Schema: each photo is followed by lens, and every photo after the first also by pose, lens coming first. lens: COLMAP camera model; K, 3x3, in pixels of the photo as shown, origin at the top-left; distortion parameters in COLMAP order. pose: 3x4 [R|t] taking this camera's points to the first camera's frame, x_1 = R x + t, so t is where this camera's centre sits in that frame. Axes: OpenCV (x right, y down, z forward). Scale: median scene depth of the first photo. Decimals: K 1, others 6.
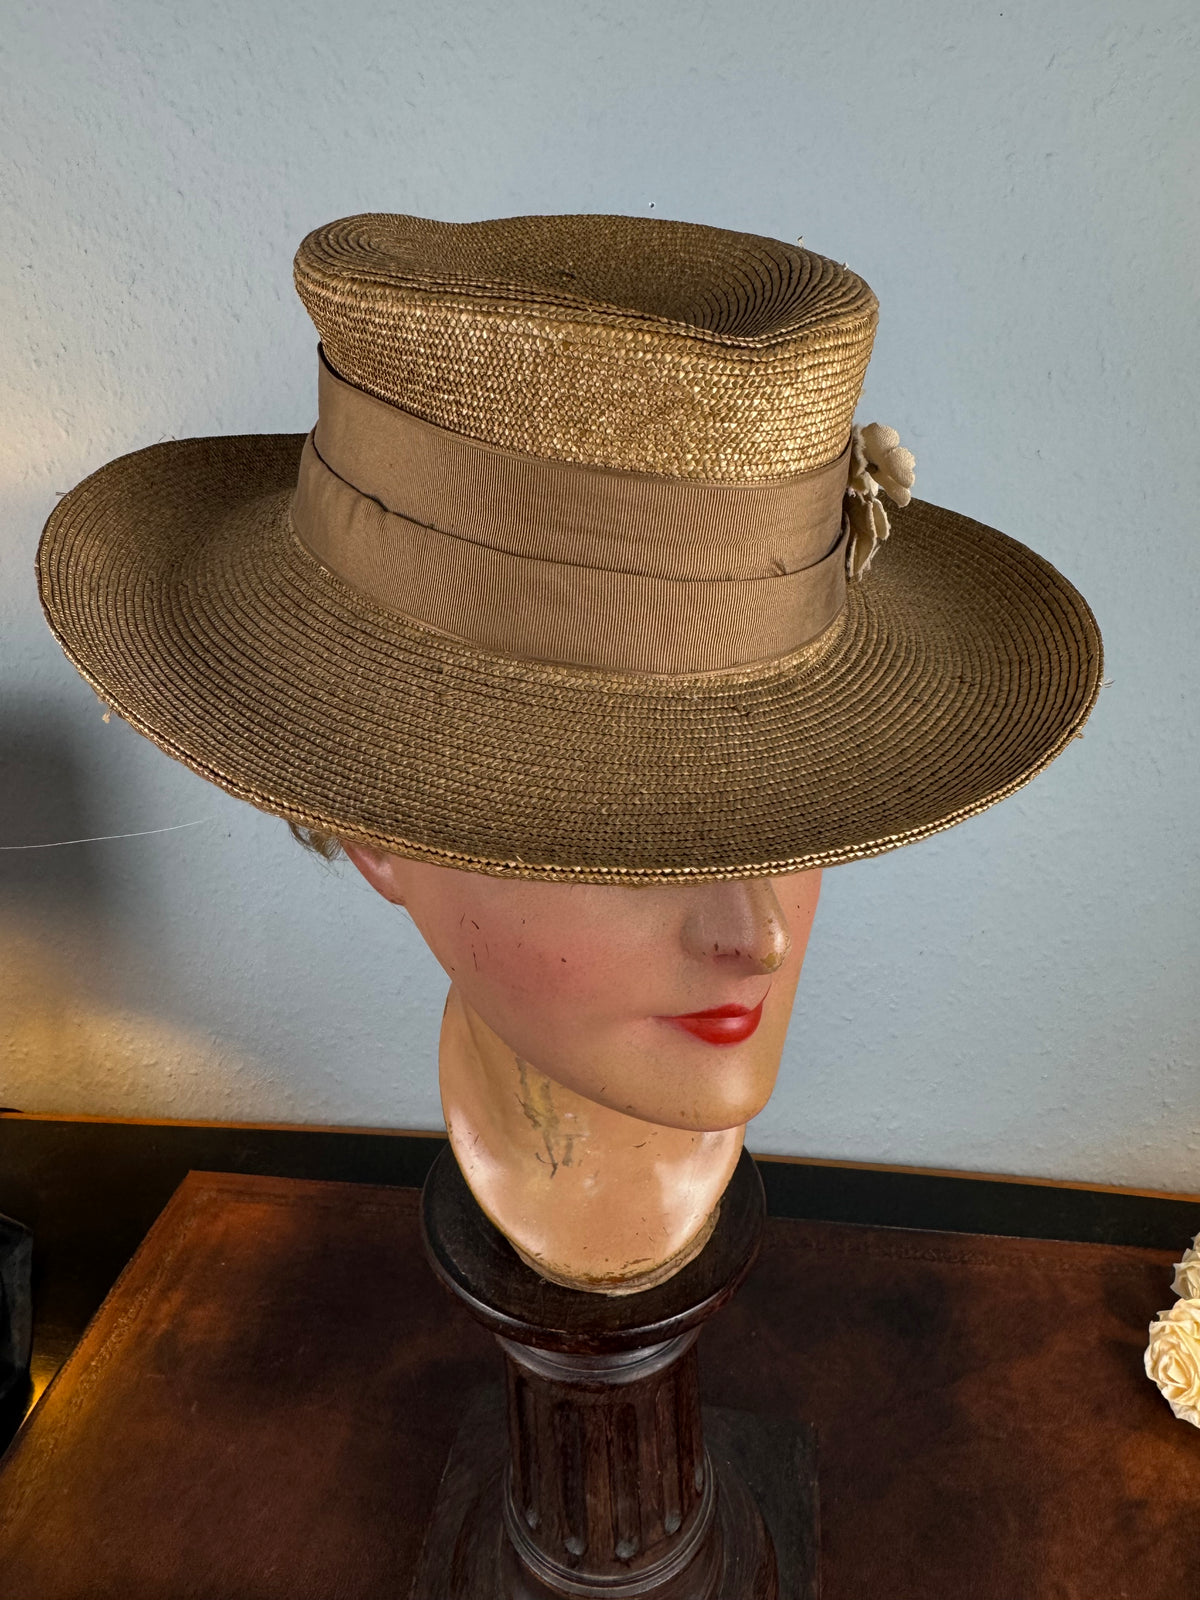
lens RADIAL K [[1131.2, 0, 603.7], [0, 1131.2, 757.6], [0, 0, 1]] dist [-0.001916, 0.001390]
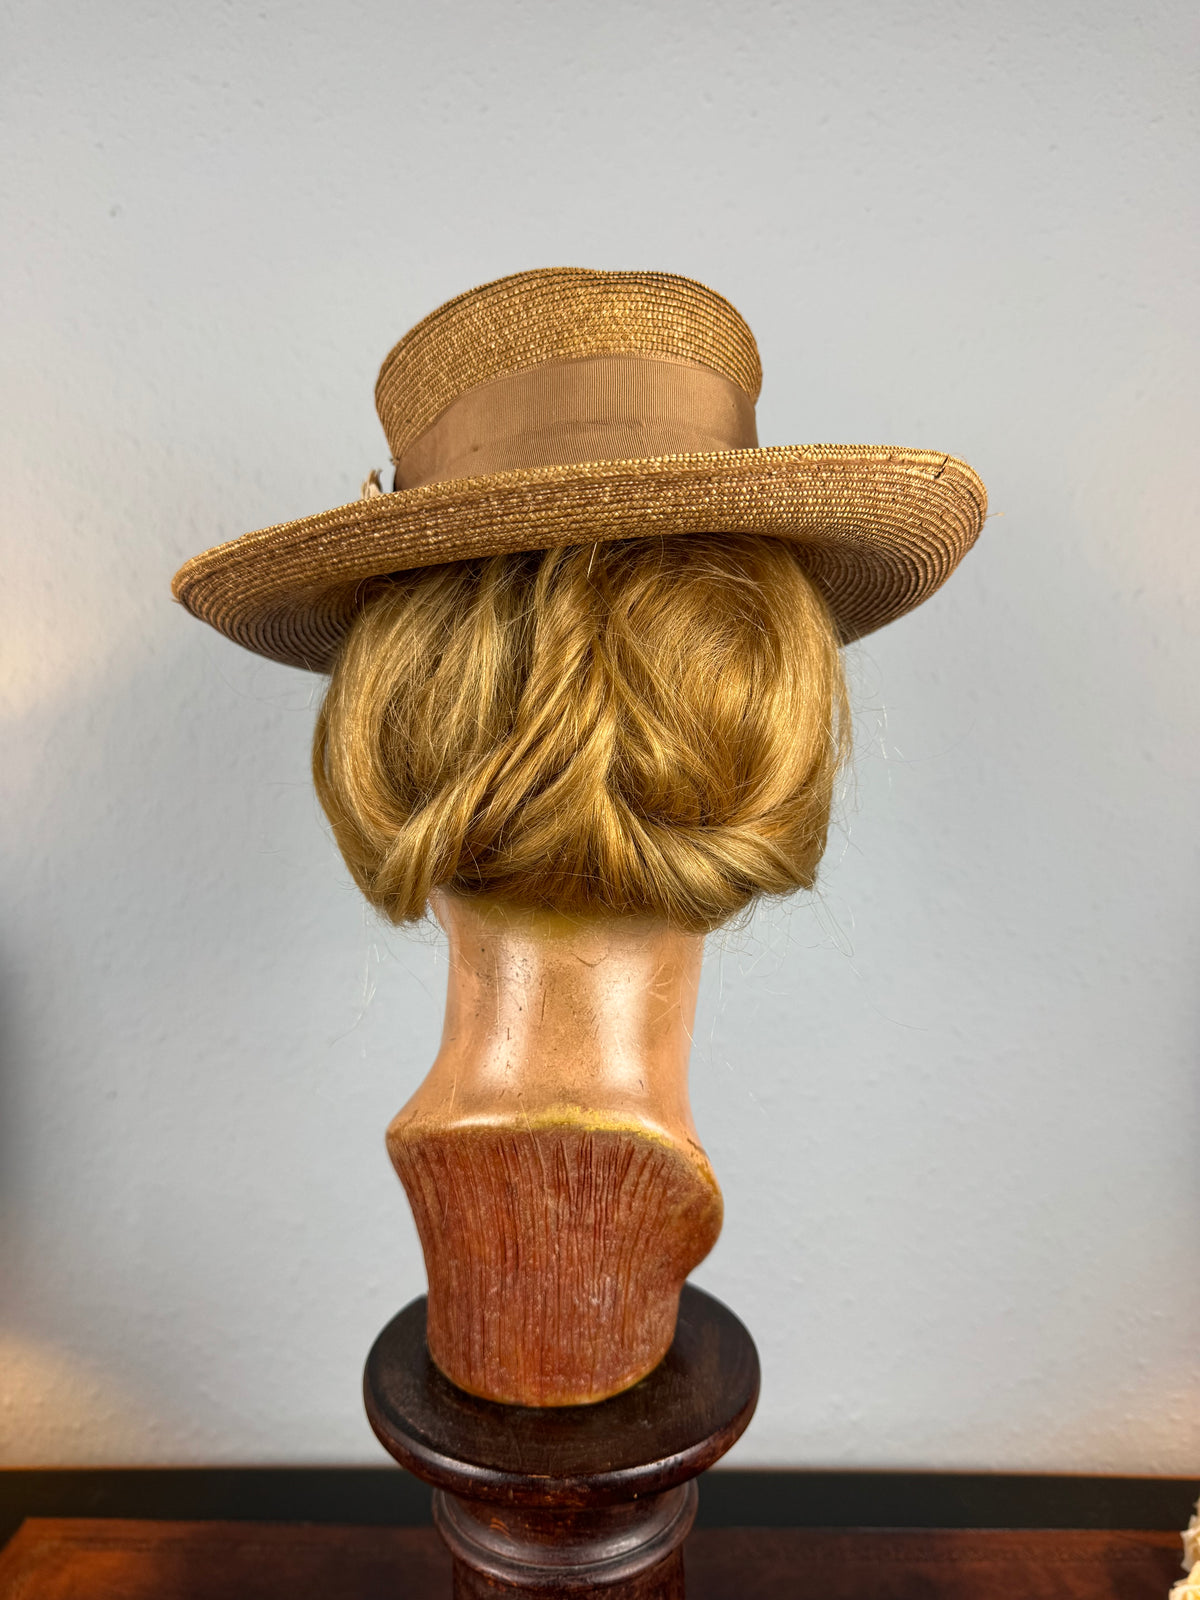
lens RADIAL K [[1170.0, 0, 598.2], [0, 1170.0, 805.2], [0, 0, 1]] dist [-0.019071, 0.000294]
pose [[0.994741, 0.000878, 0.102417, -0.048505], [0.029447, 0.955291, -0.294198, 0.157630], [-0.098096, 0.295667, 0.950241, 0.009115]]
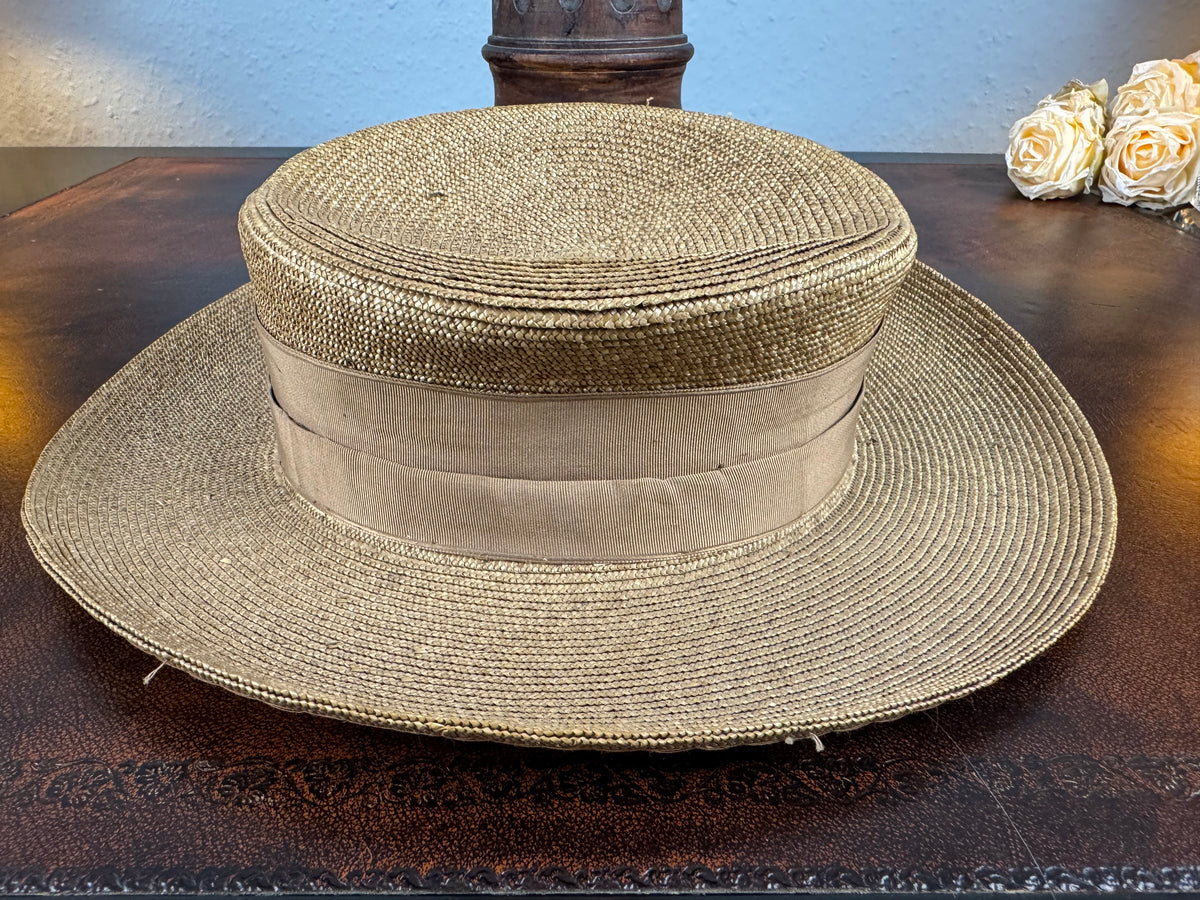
lens RADIAL K [[848.4, 0, 565.0], [0, 848.4, 449.6], [0, 0, 1]] dist [-0.001916, 0.001390]
pose [[0.990881, -0.043490, 0.127526, -0.096061], [0.027396, 0.991736, 0.125337, 0.668881], [-0.131923, -0.120700, 0.983884, 0.145322]]
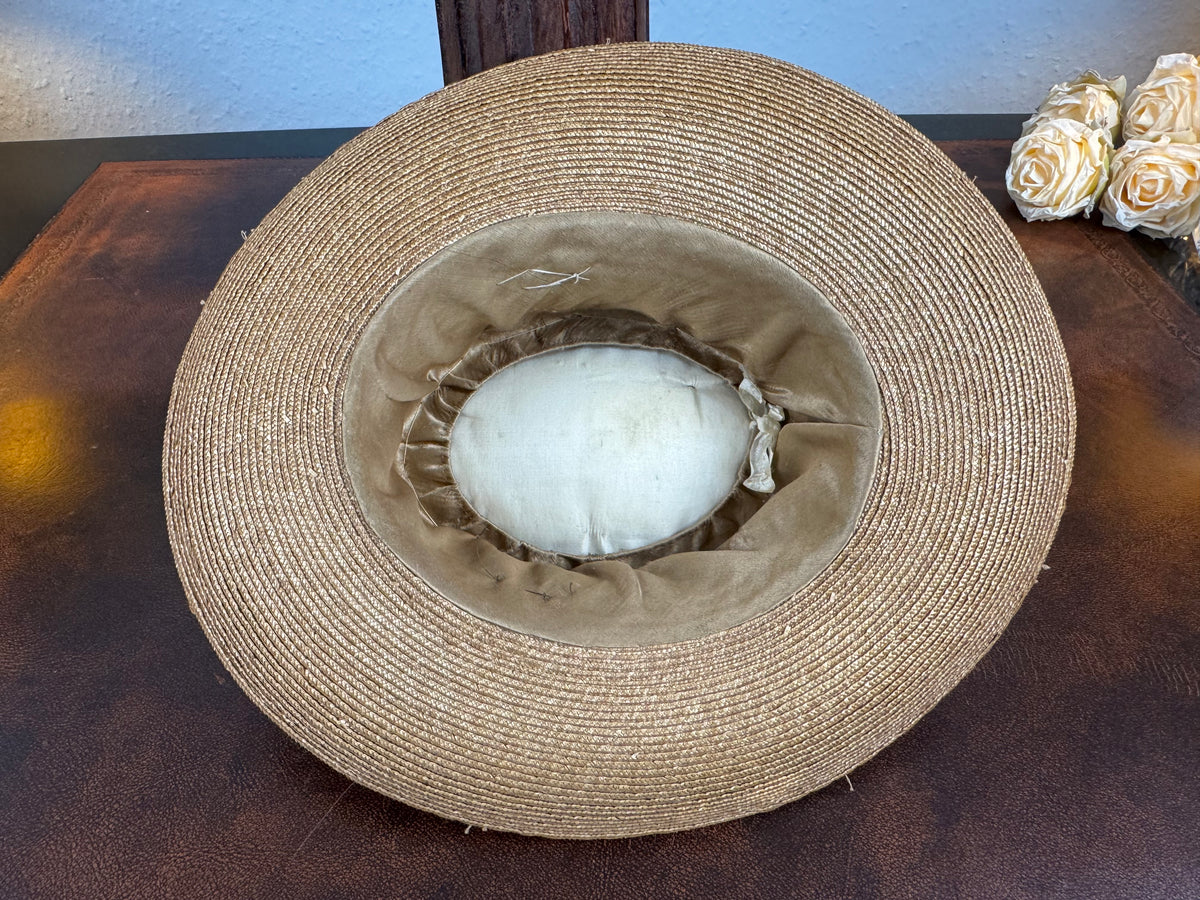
lens RADIAL K [[848.4, 0, 563.9], [0, 848.4, 446.7], [0, 0, 1]] dist [-0.001916, 0.001390]
pose [[0.990486, -0.098058, 0.096548, -0.059777], [0.056994, 0.930910, 0.360774, 0.426989], [-0.125254, -0.351839, 0.927642, 0.169004]]
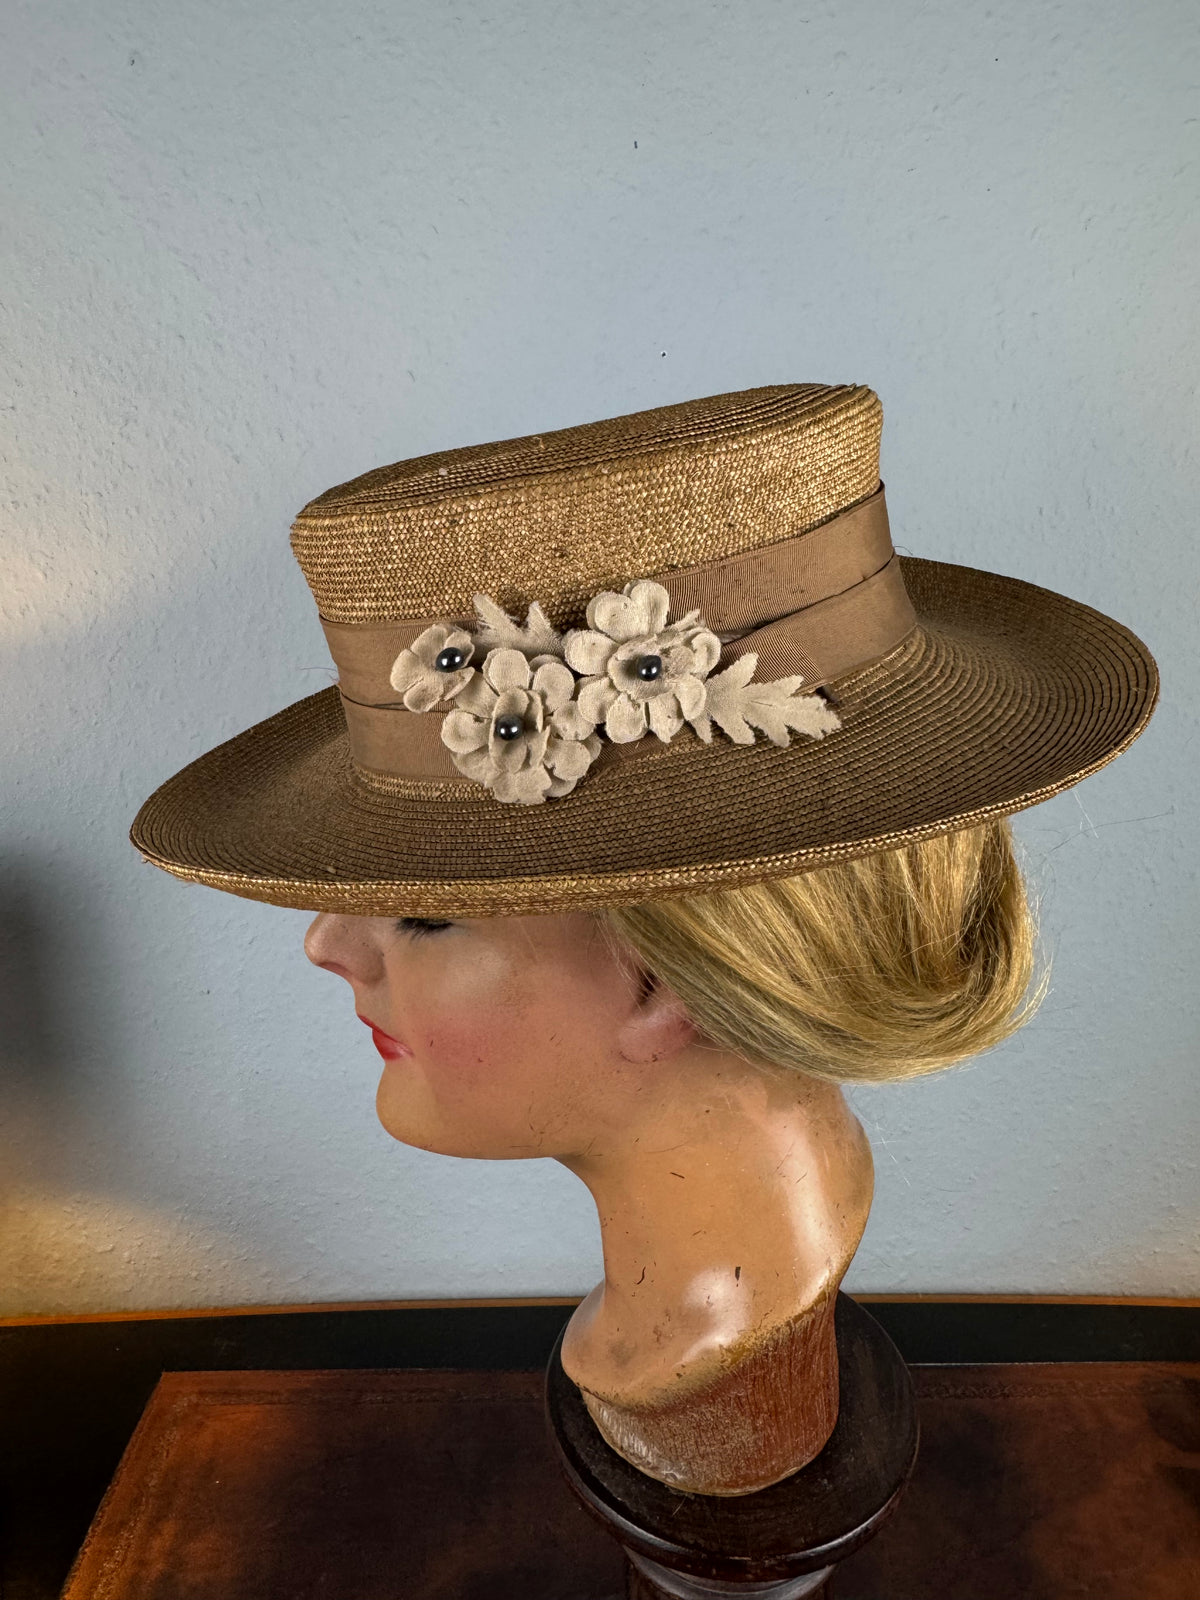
lens RADIAL K [[1131.2, 0, 604.2], [0, 1131.2, 743.6], [0, 0, 1]] dist [-0.001916, 0.001390]
pose [[0.992161, -0.032727, 0.120605, -0.133401], [0.044526, 0.994339, -0.096473, -0.036352], [-0.116765, 0.101087, 0.988002, 0.023811]]
